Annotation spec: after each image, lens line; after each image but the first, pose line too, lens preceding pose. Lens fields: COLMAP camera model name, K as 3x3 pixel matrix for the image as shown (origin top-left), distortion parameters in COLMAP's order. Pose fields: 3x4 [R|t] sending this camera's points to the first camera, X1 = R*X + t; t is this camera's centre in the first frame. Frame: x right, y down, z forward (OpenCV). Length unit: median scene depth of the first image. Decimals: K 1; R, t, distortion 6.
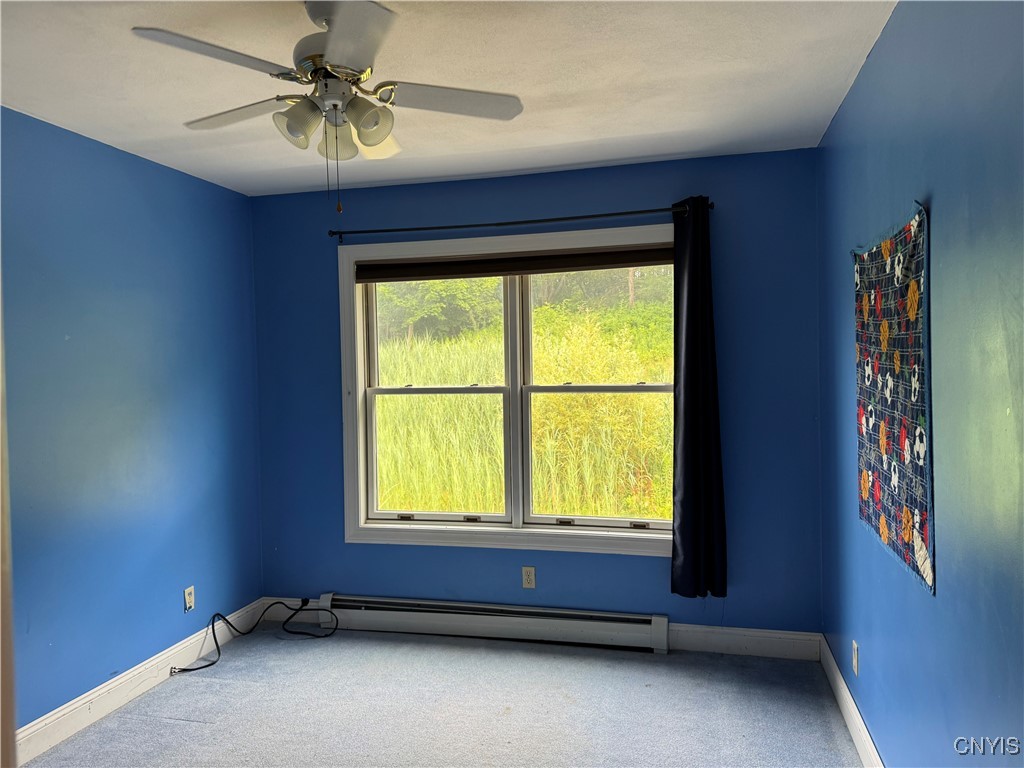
lens RADIAL K [[718.5, 0, 512.0], [0, 718.5, 384.0], [0, 0, 1]] dist [0.159808, -0.234921]
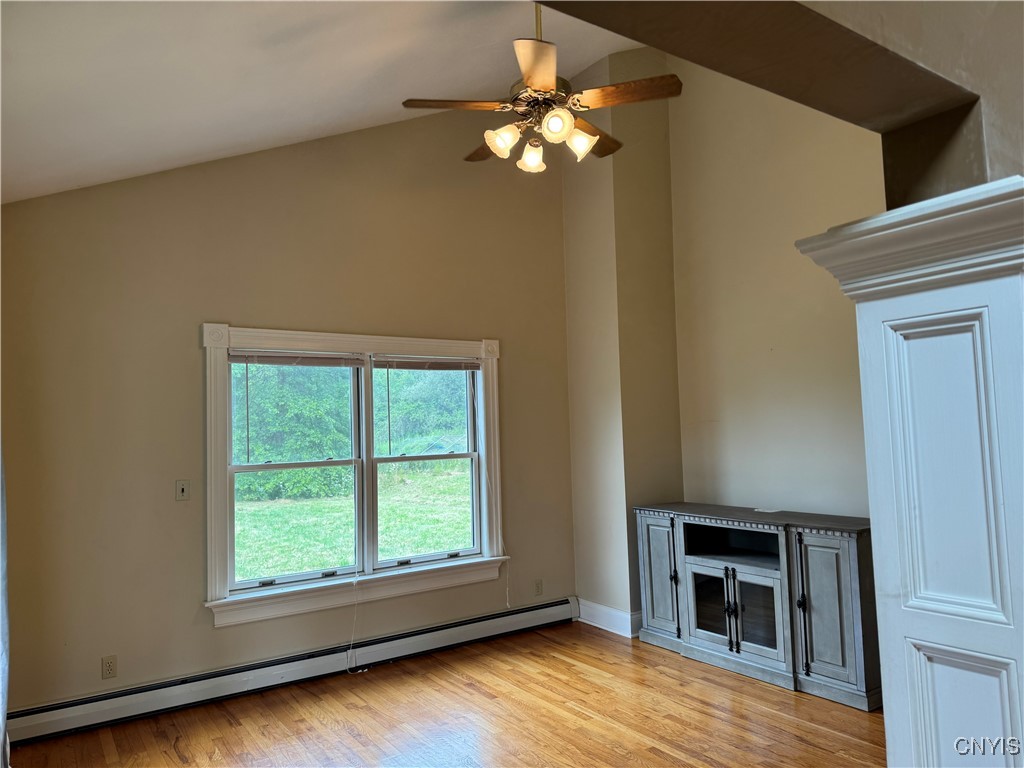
lens RADIAL K [[721.1, 0, 512.0], [0, 721.1, 384.0], [0, 0, 1]] dist [0.064724, -0.069101]
pose [[0.681722, 0.041820, 0.730415, -0.737619], [0.043342, 0.994303, -0.097382, 0.007746], [-0.730326, 0.098045, 0.676026, -0.042164]]
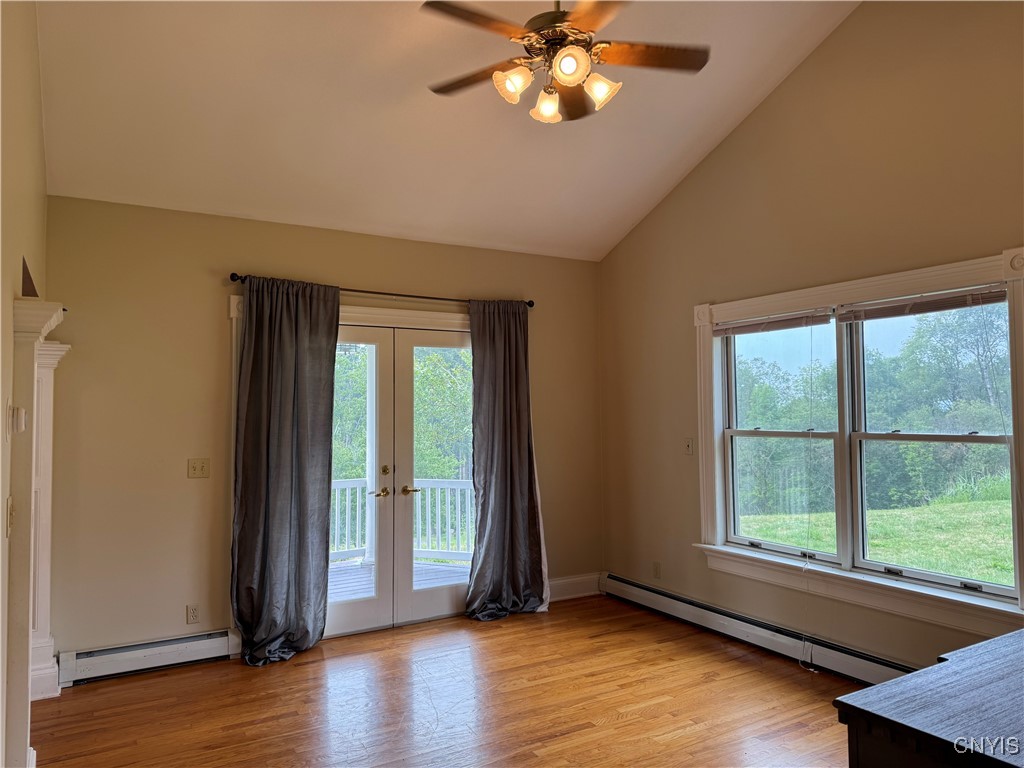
lens RADIAL K [[721.1, 0, 512.0], [0, 721.1, 384.0], [0, 0, 1]] dist [0.064724, -0.069101]
pose [[0.701963, -0.016177, -0.712029, 0.414686], [-0.025114, 0.998558, -0.047445, -0.004408], [0.711770, 0.051186, 0.700545, -0.080010]]
